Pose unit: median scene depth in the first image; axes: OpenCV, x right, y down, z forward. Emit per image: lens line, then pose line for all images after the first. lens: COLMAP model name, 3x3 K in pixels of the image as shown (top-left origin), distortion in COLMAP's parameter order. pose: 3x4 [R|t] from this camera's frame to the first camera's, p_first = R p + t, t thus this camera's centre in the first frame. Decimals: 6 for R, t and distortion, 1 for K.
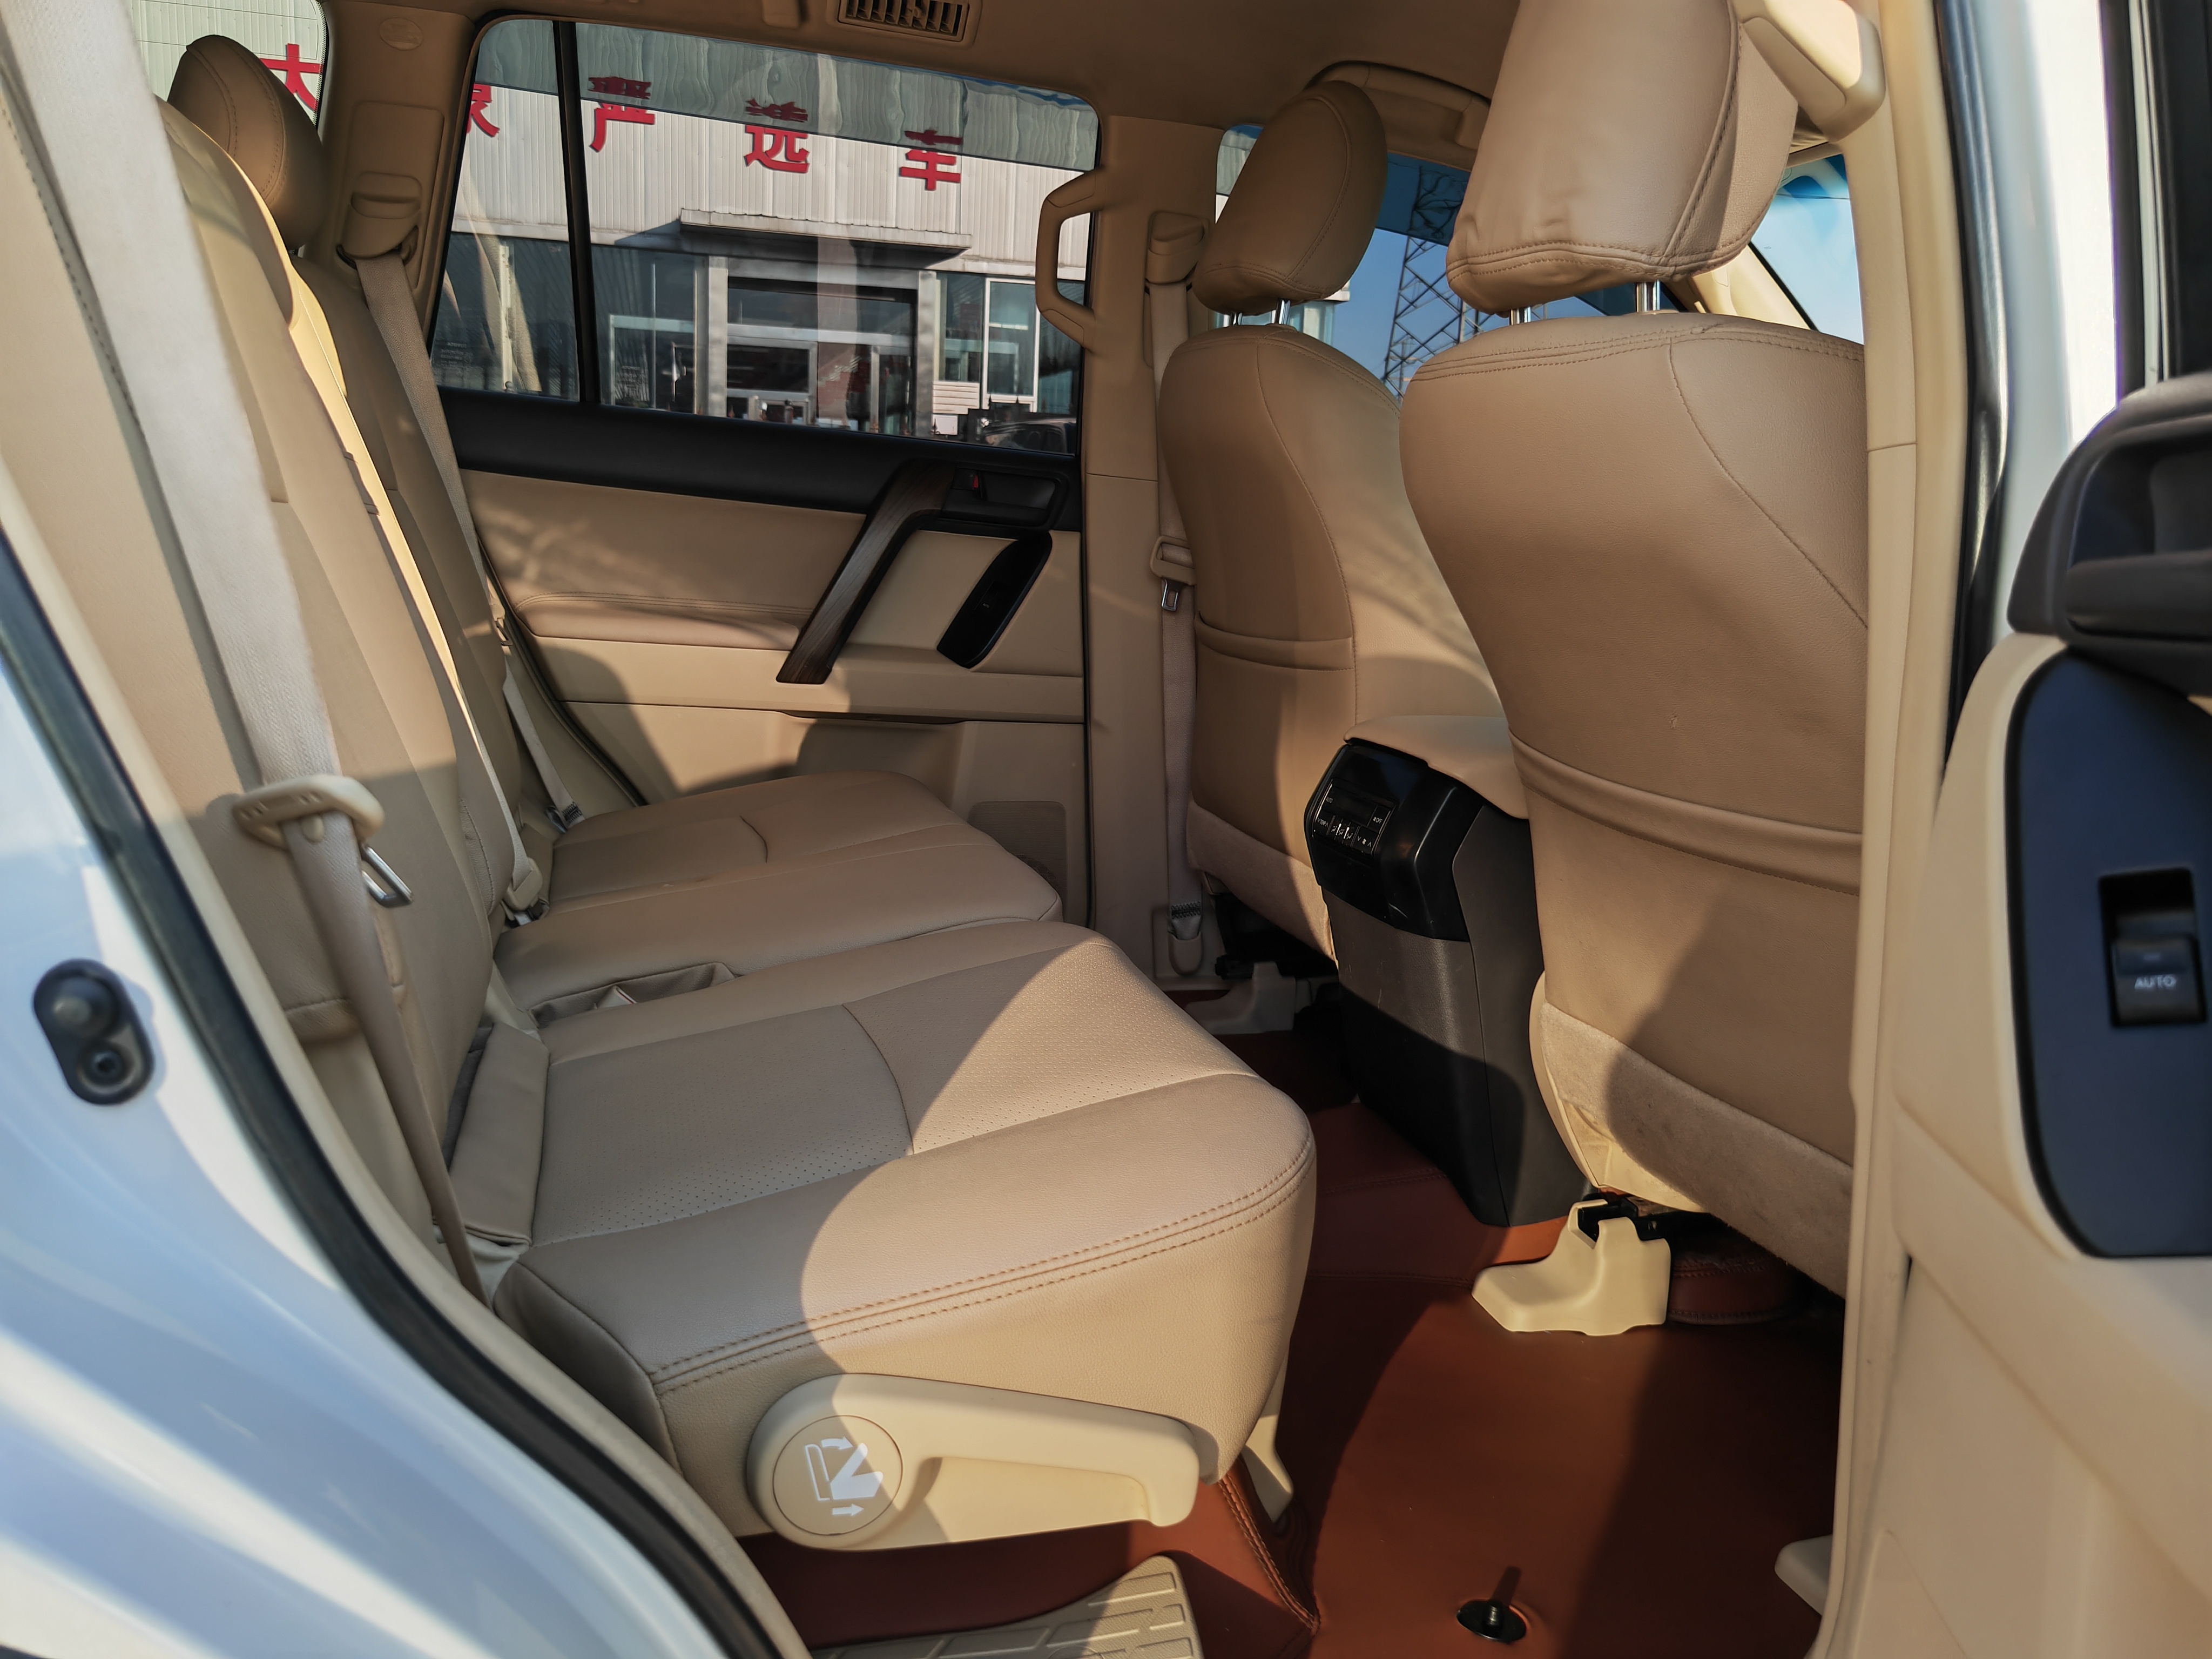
lens RADIAL K [[1705.8, 0, 1100.1], [0, 1705.8, 822.0], [0, 0, 1]] dist [0.034749, -0.042428]
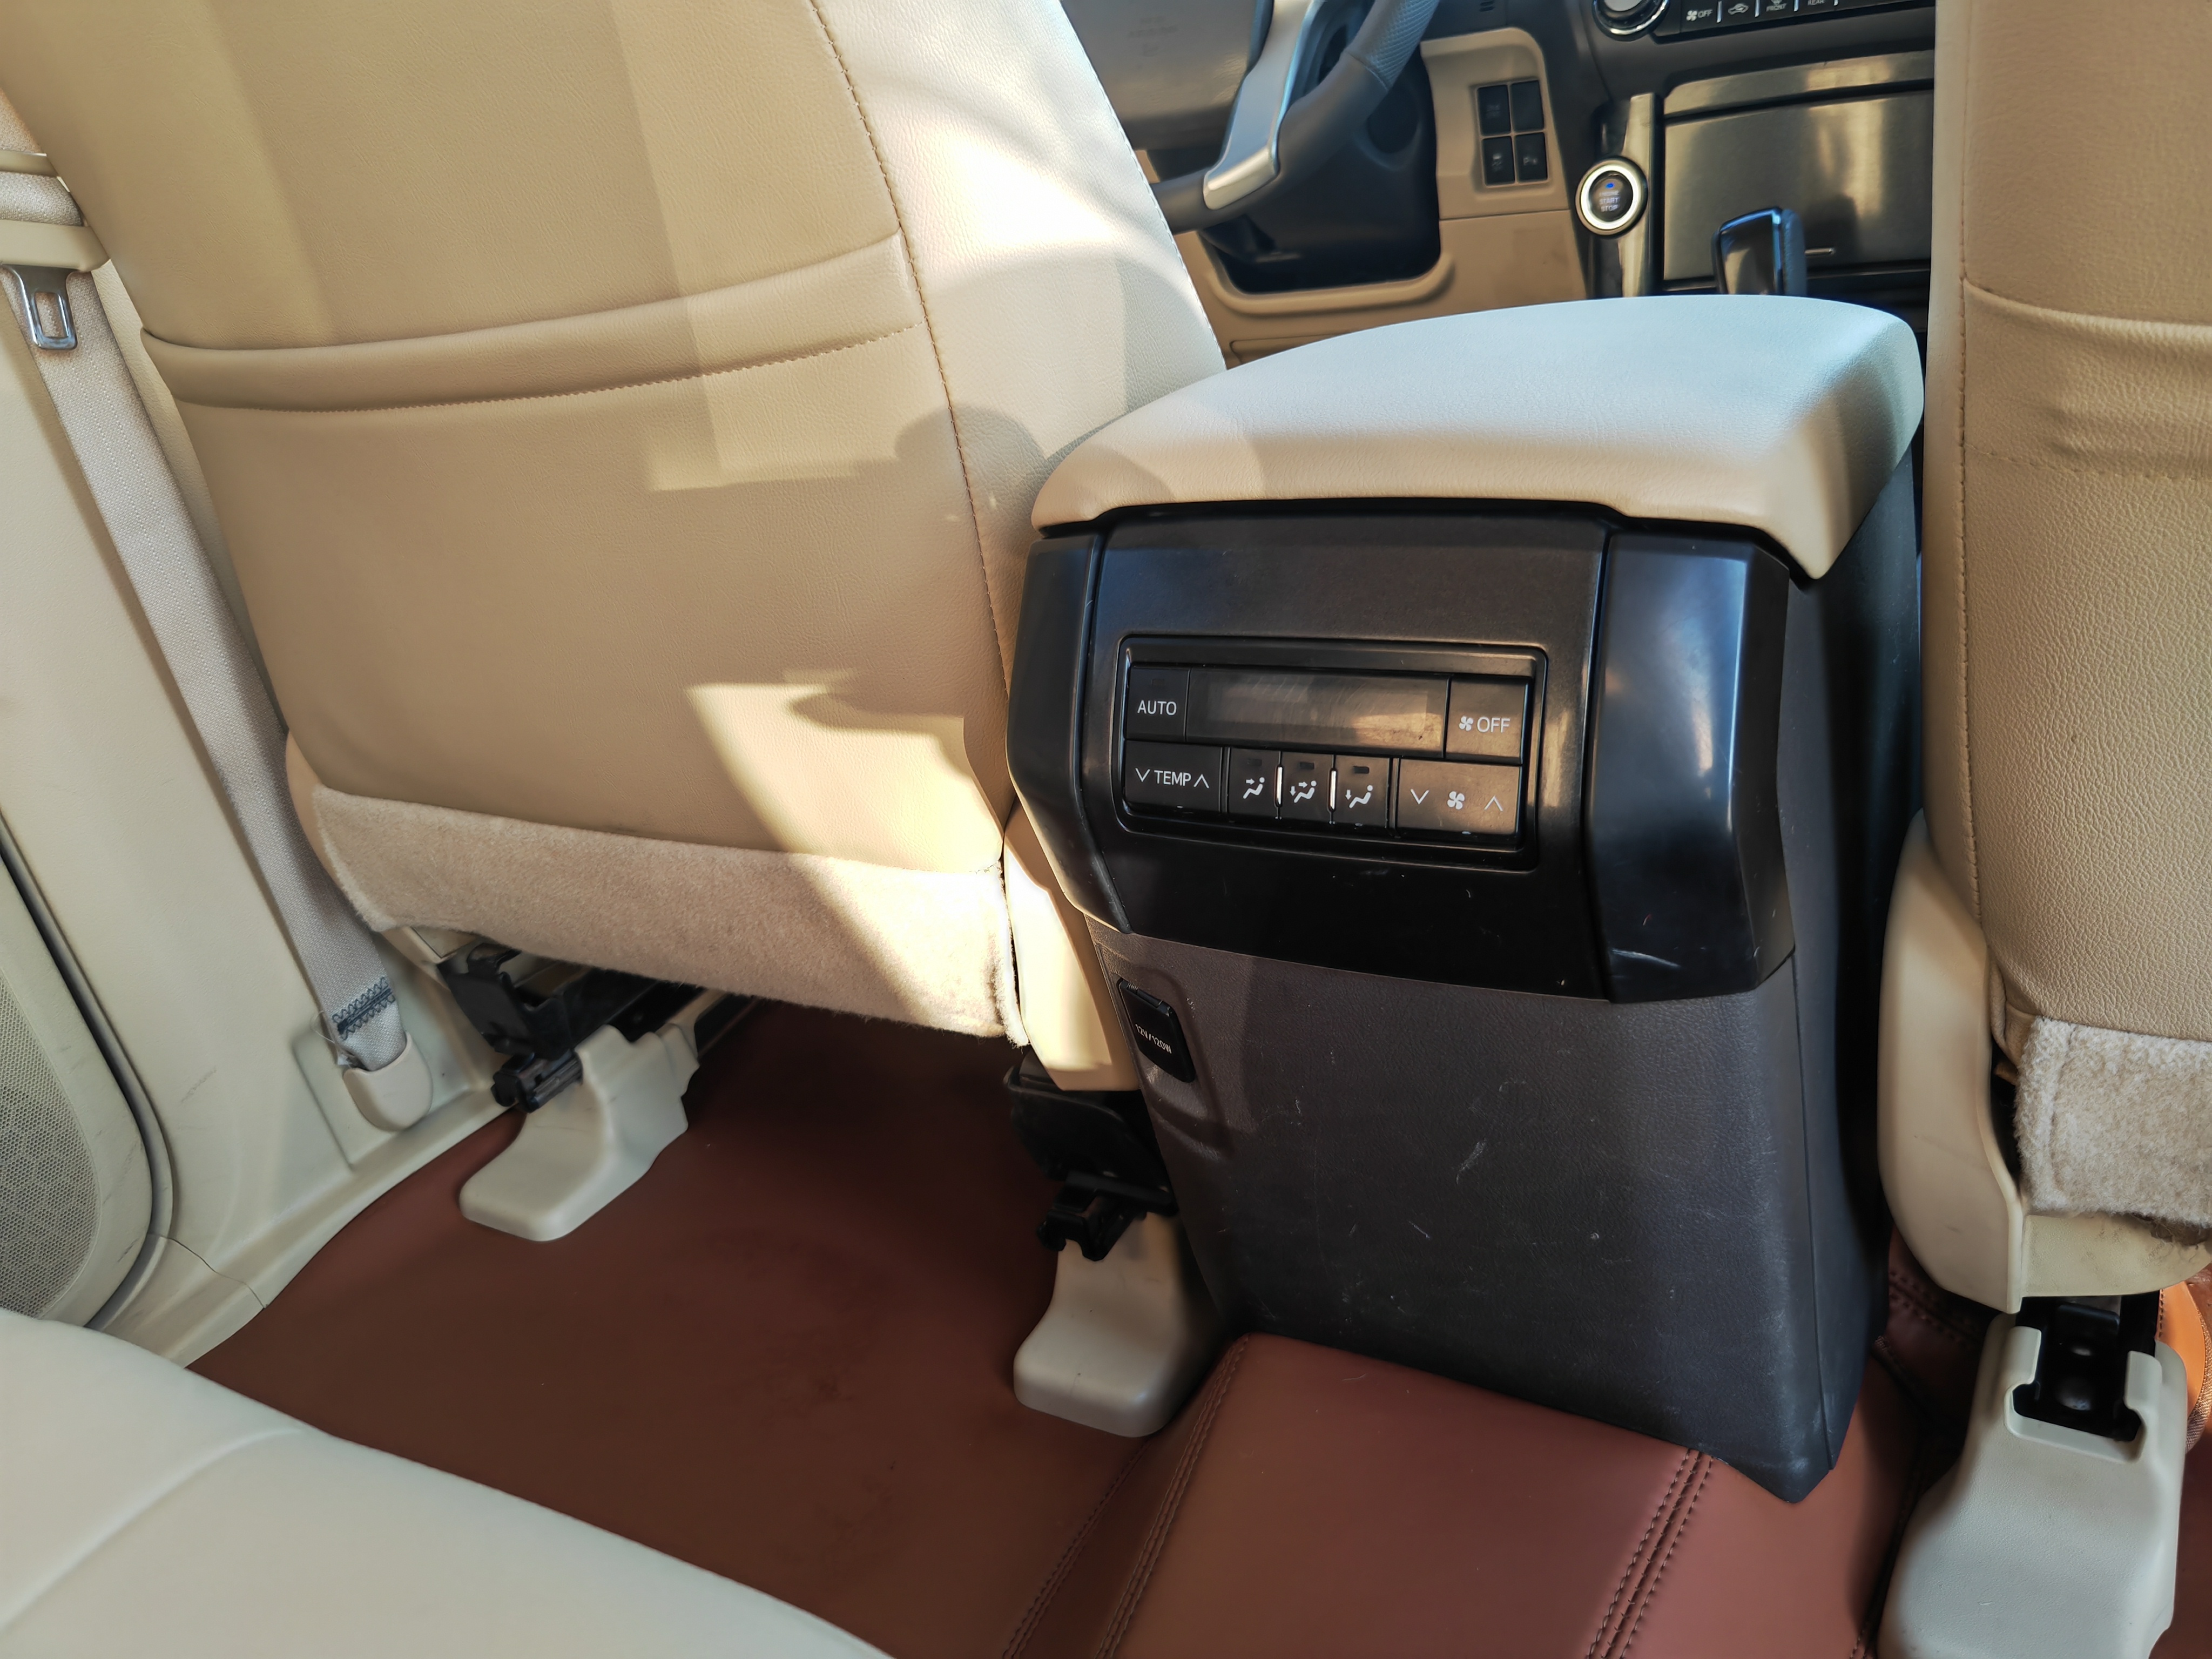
lens RADIAL K [[1705.8, 0, 1100.1], [0, 1705.8, 822.0], [0, 0, 1]] dist [0.034749, -0.042428]
pose [[0.705993, -0.402140, 0.582973, -0.057834], [0.287862, 0.915030, 0.282588, -0.066603], [-0.647078, -0.031689, 0.761765, 0.547483]]
